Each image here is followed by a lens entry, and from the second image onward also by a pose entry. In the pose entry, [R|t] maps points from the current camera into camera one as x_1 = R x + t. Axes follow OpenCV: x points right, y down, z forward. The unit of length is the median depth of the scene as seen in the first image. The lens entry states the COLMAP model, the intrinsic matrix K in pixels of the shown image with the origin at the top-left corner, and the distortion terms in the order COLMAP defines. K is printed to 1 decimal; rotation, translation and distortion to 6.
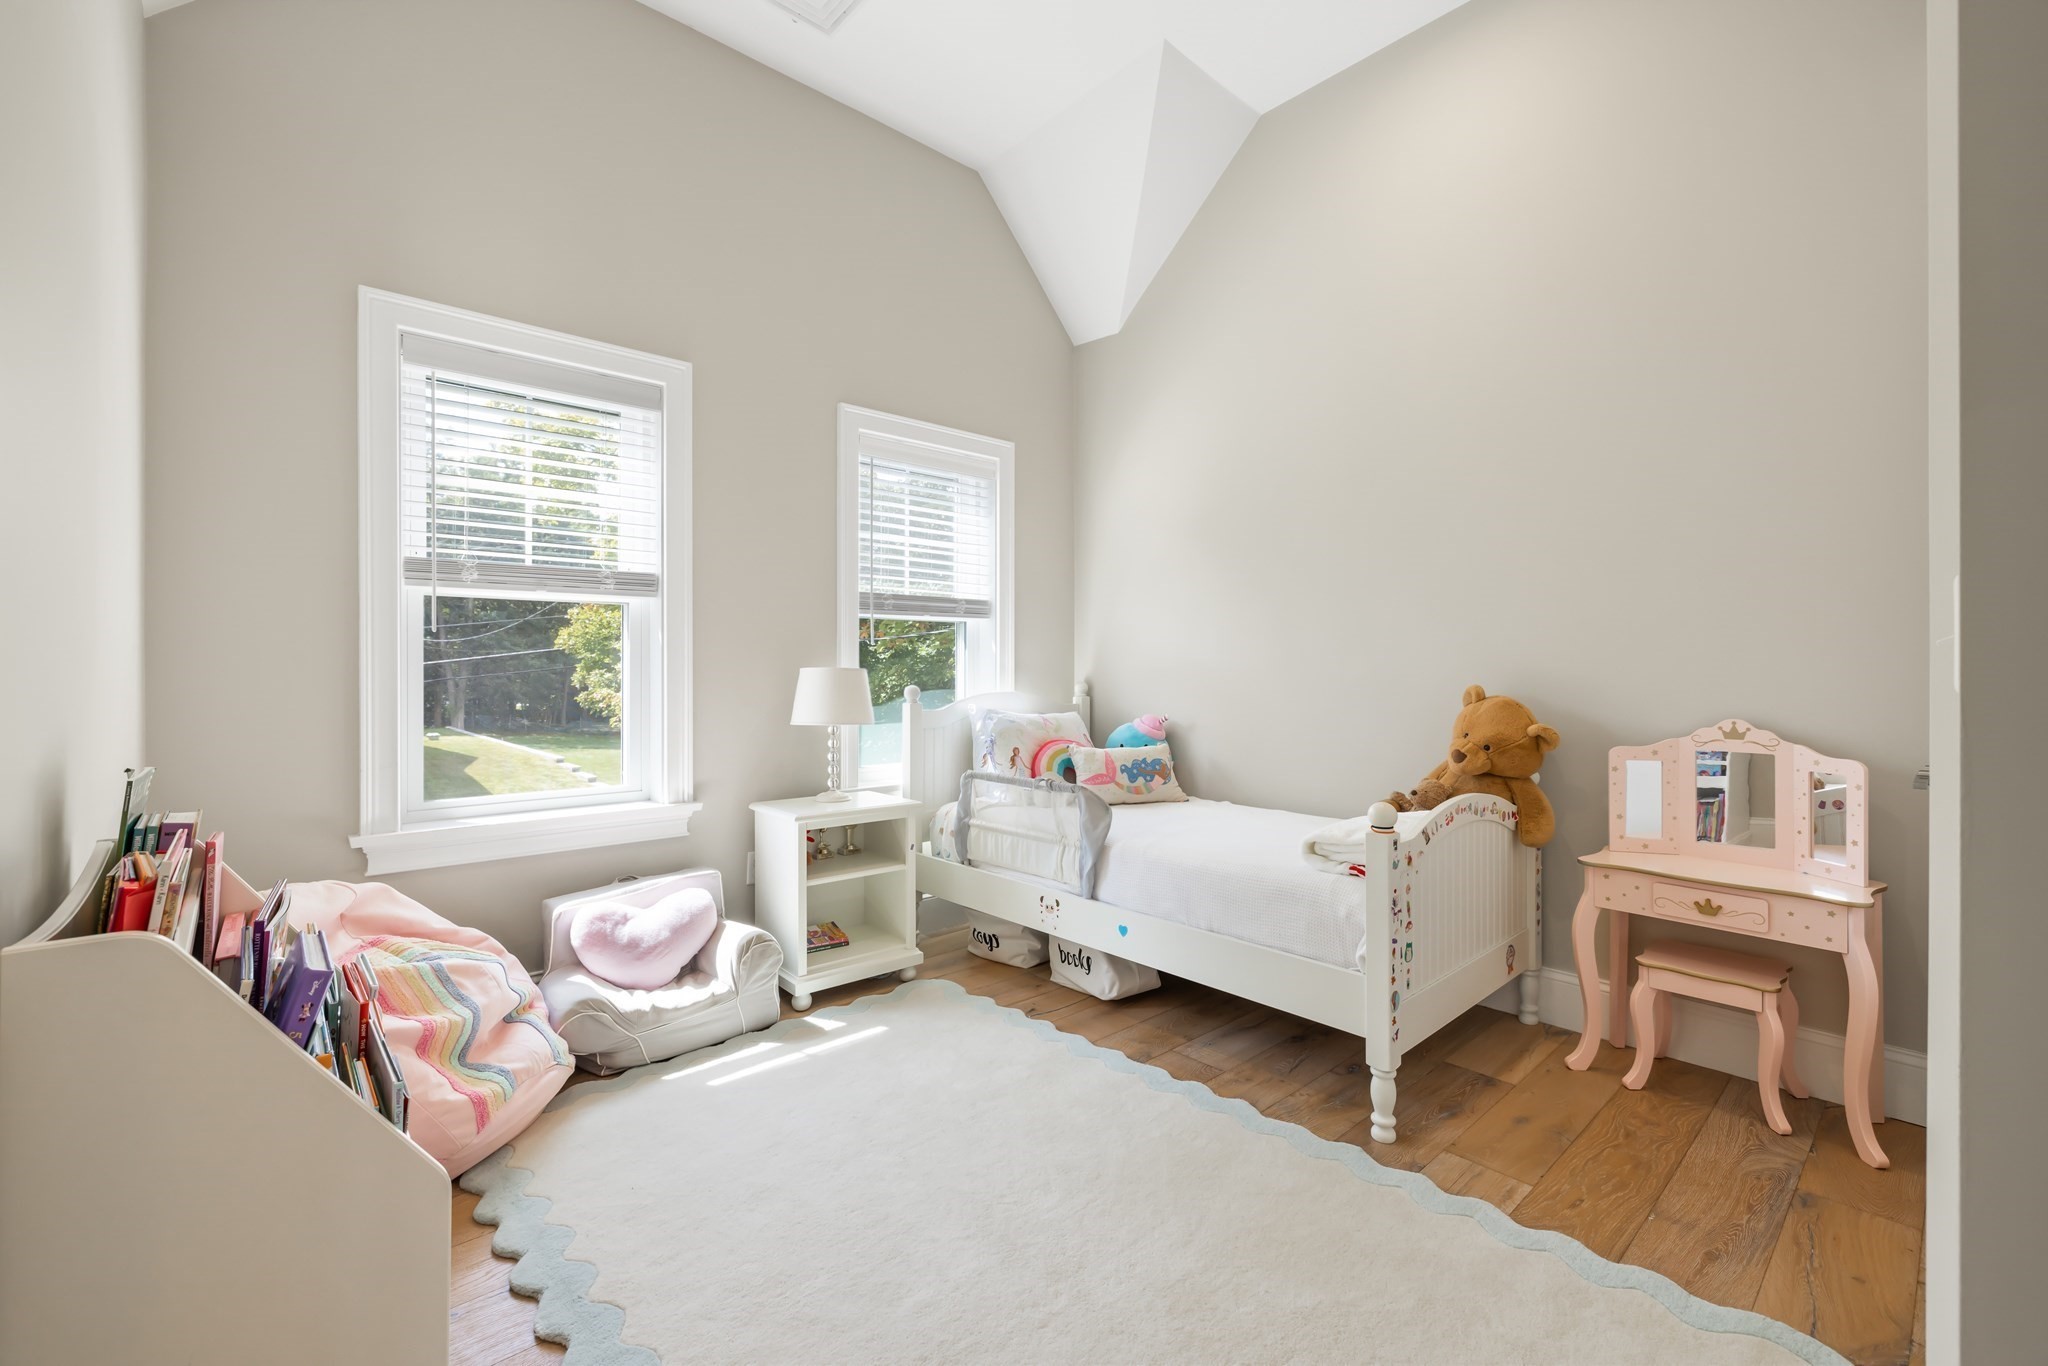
lens RADIAL K [[865.6, 0, 1025.2], [0, 865.6, 674.7], [0, 0, 1]] dist [0.003976, -0.000294]
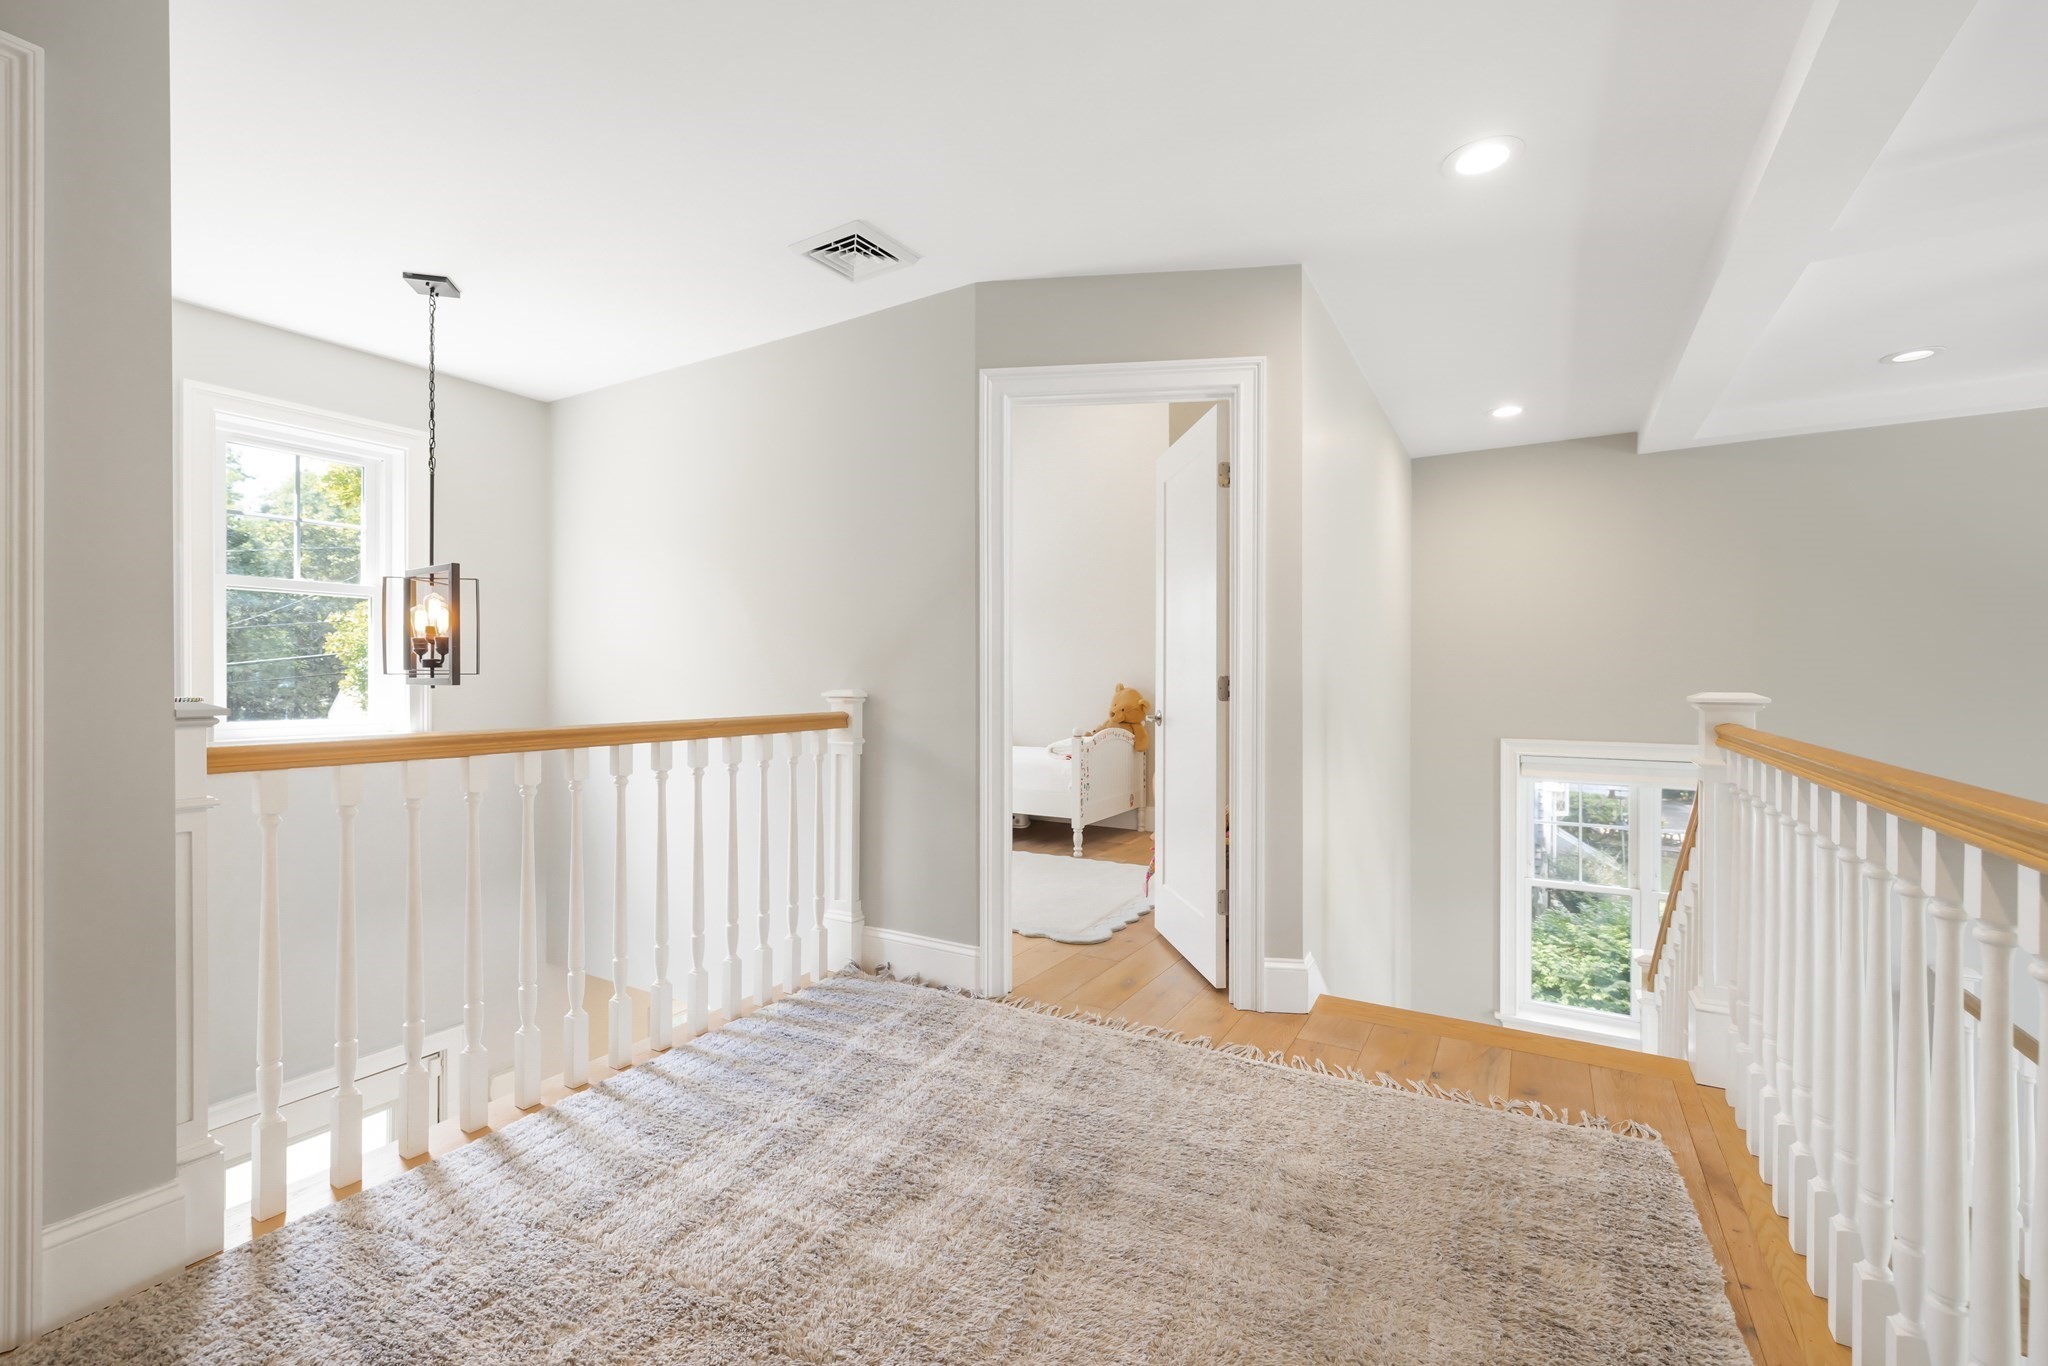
lens RADIAL K [[865.6, 0, 1024.0], [0, 865.6, 680.9], [0, 0, 1]] dist [0.003976, -0.000294]
pose [[0.957133, -0.002299, 0.289641, -0.384803], [0.002090, 0.999997, 0.001031, 0.004095], [-0.289642, -0.000381, 0.957135, -1.125609]]
